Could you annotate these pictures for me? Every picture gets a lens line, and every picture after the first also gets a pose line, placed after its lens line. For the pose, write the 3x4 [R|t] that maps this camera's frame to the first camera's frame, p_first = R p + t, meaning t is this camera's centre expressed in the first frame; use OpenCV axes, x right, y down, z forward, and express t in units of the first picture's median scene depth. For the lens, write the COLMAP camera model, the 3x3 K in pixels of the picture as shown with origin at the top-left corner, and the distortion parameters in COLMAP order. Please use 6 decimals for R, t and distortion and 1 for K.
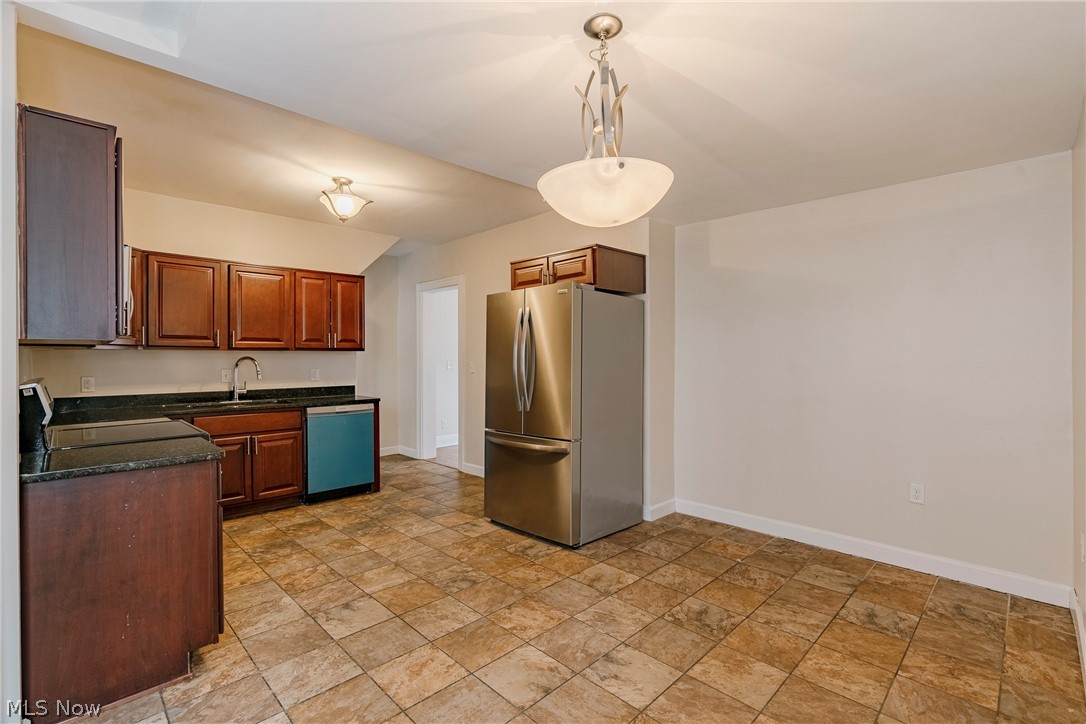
lens RADIAL K [[494.6, 0, 524.0], [0, 494.6, 358.5], [0, 0, 1]] dist [-0.001565, 0.000796]
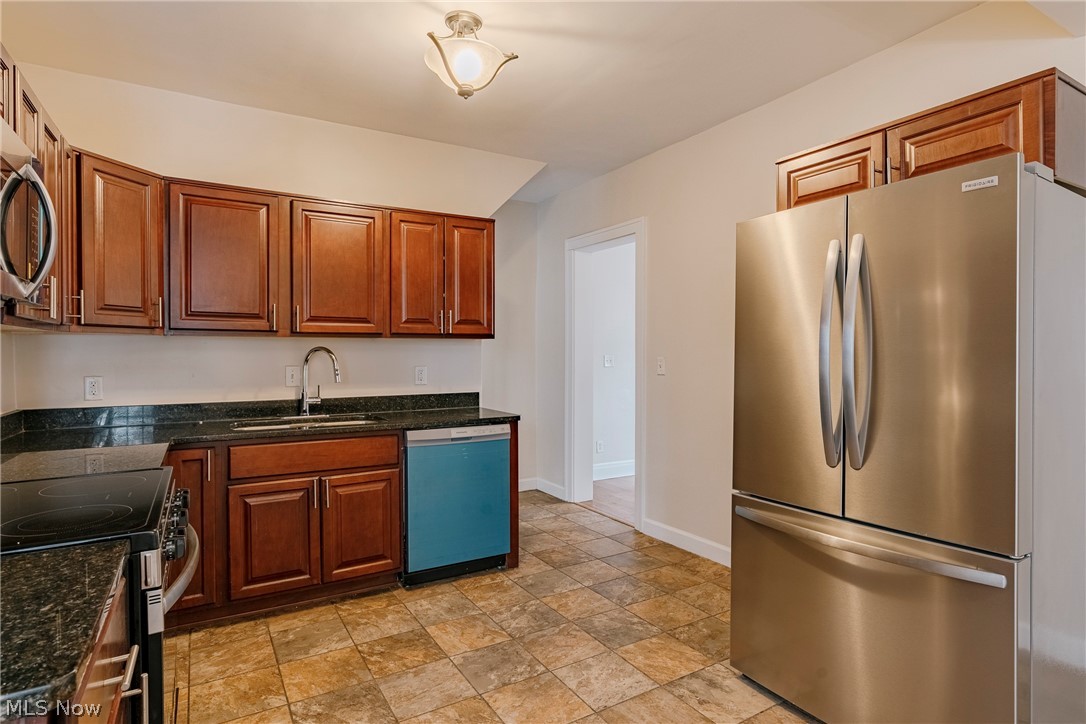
lens RADIAL K [[567.9, 0, 524.1], [0, 567.9, 356.6], [0, 0, 1]] dist [-0.001641, 0.000001]
pose [[0.972267, 0.005267, -0.233815, -0.149577], [-0.003383, 0.999959, 0.008458, 0.001938], [0.233850, -0.007432, 0.972244, 0.391528]]
